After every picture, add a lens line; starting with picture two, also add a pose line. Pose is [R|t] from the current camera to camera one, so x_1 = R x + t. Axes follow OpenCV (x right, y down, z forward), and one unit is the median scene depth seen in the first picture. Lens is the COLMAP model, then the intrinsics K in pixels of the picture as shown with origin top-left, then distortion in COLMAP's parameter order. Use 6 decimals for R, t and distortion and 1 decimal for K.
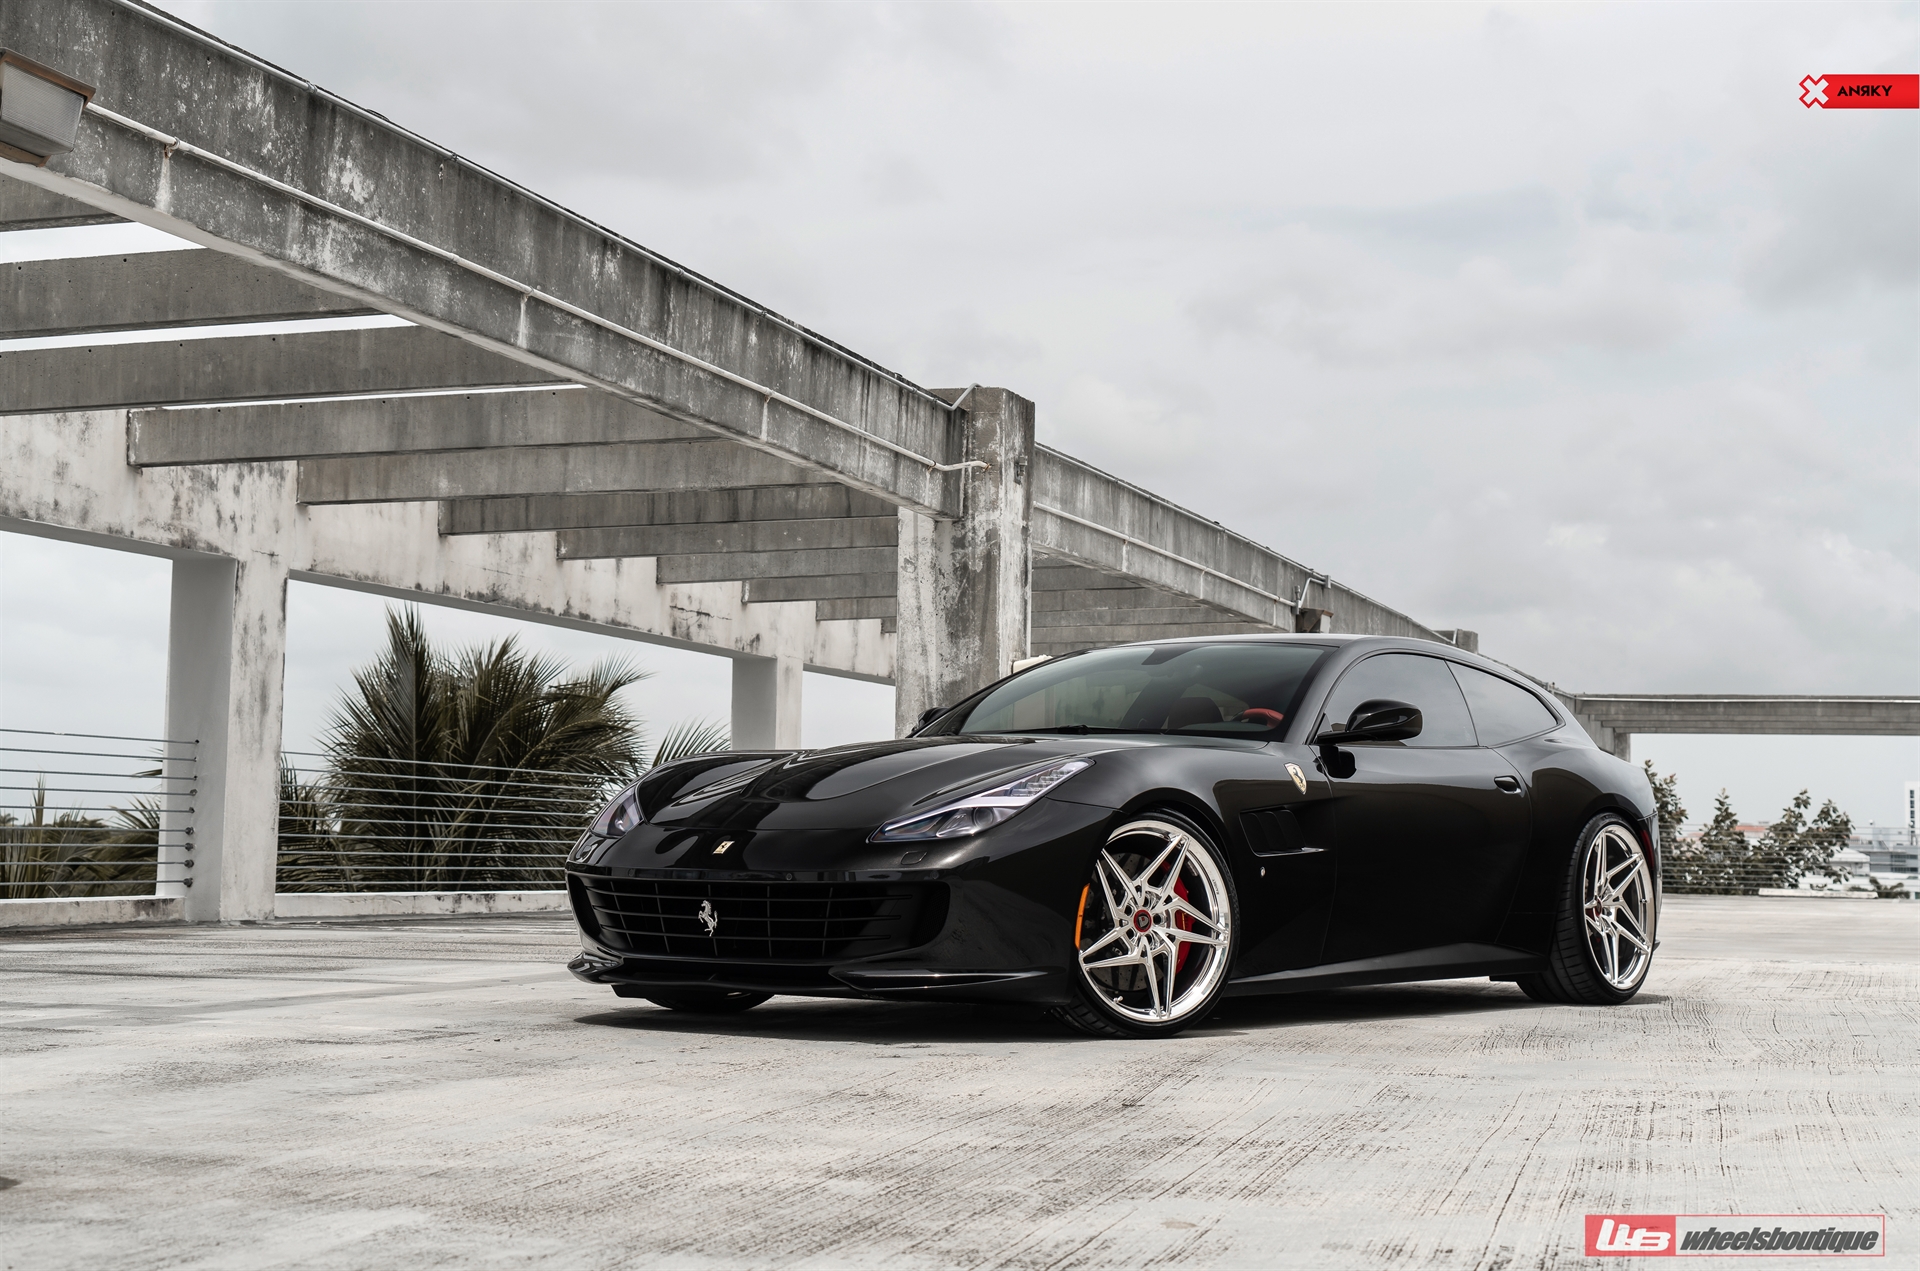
lens RADIAL K [[2877.1, 0, 960.6], [0, 2877.1, 629.9], [0, 0, 1]] dist [0.022194, 0.000000]
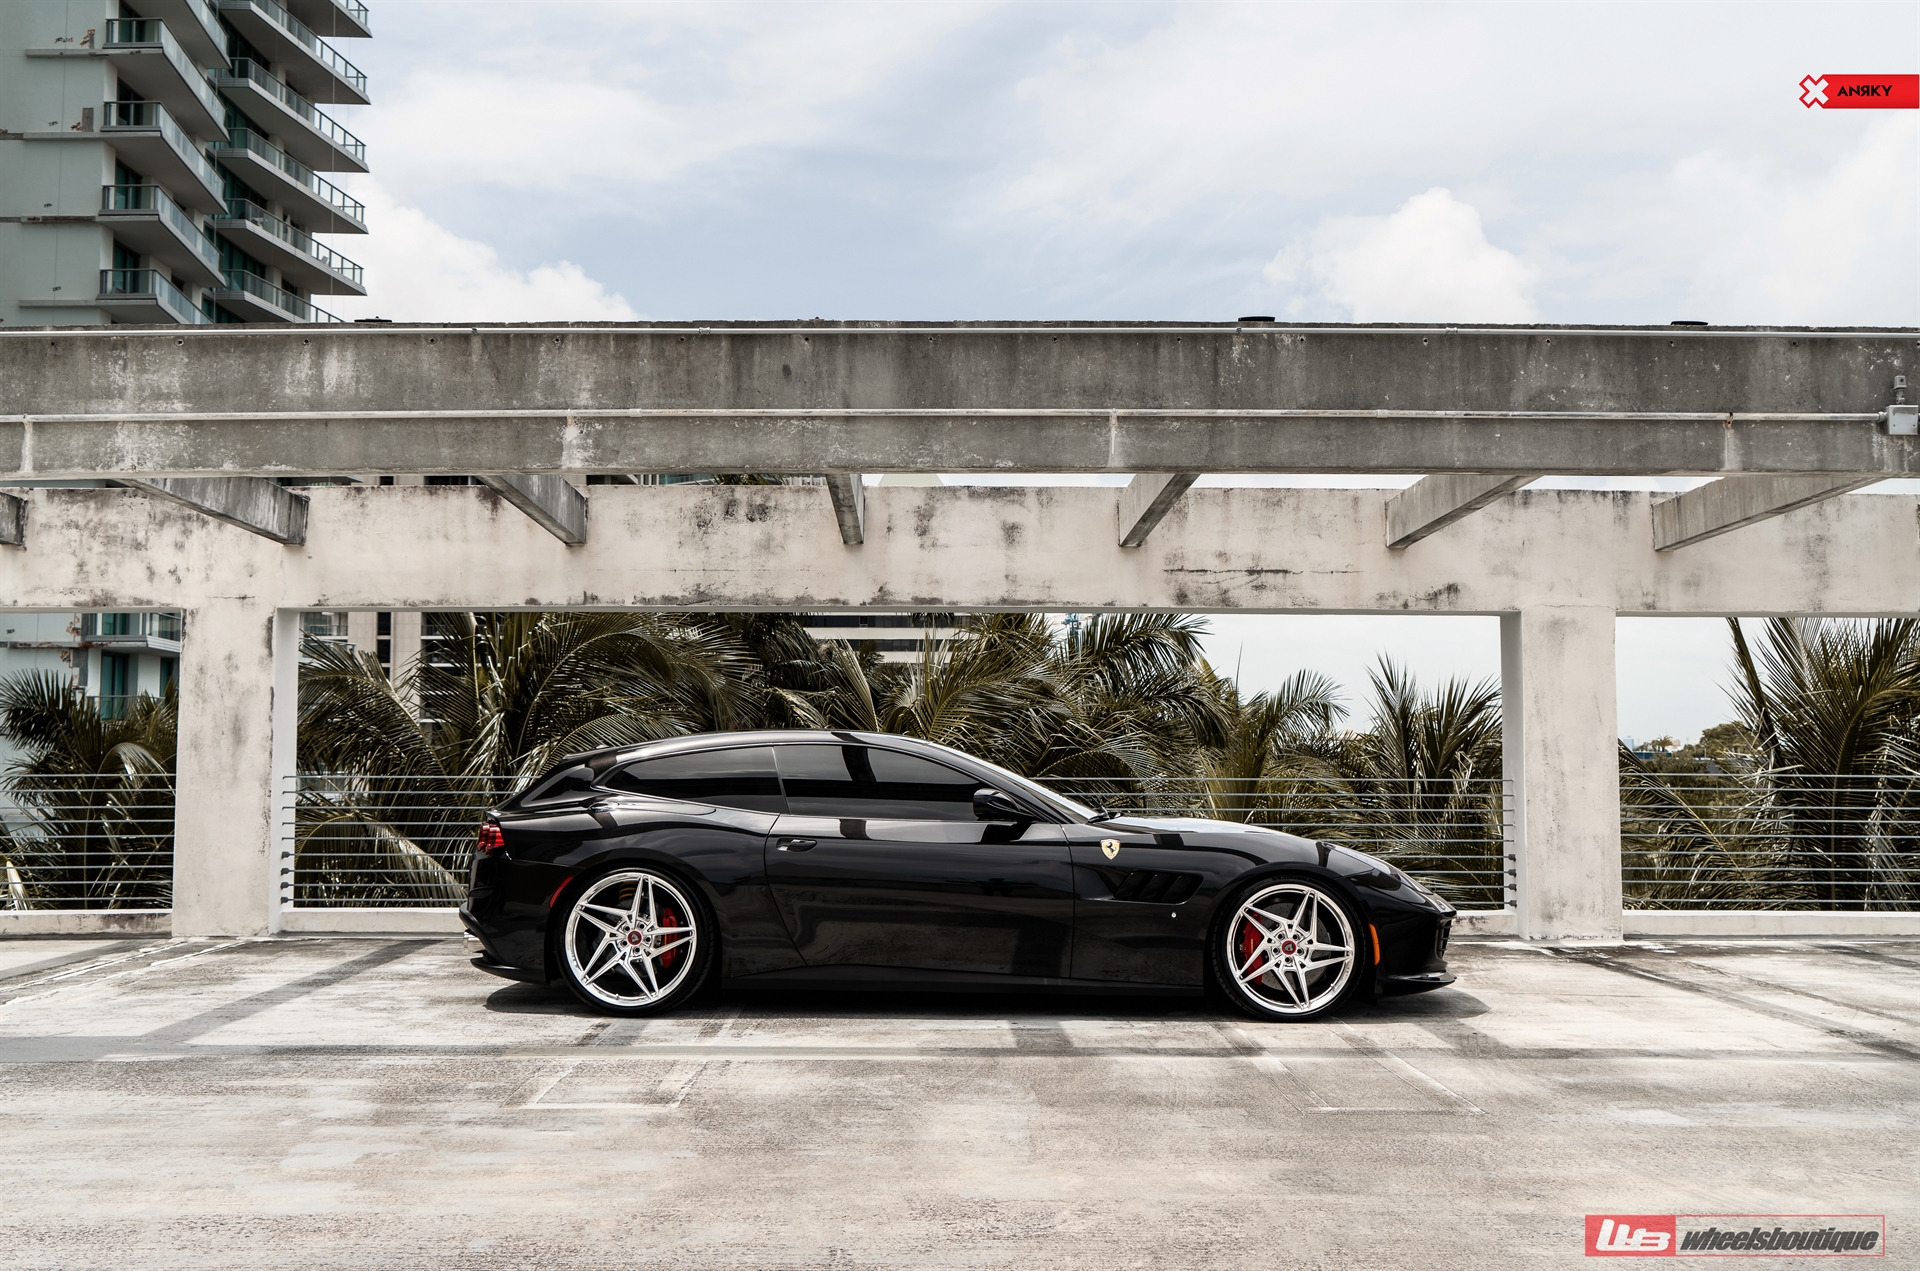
lens RADIAL K [[1743.9, 0, 960.3], [0, 1743.9, 641.7], [0, 0, 1]] dist [-0.026987, 0.000000]
pose [[0.333808, -0.074271, -0.939711, 0.467774], [0.076000, 0.995766, -0.051705, 0.045041], [0.939572, -0.054158, 0.338039, 1.044252]]
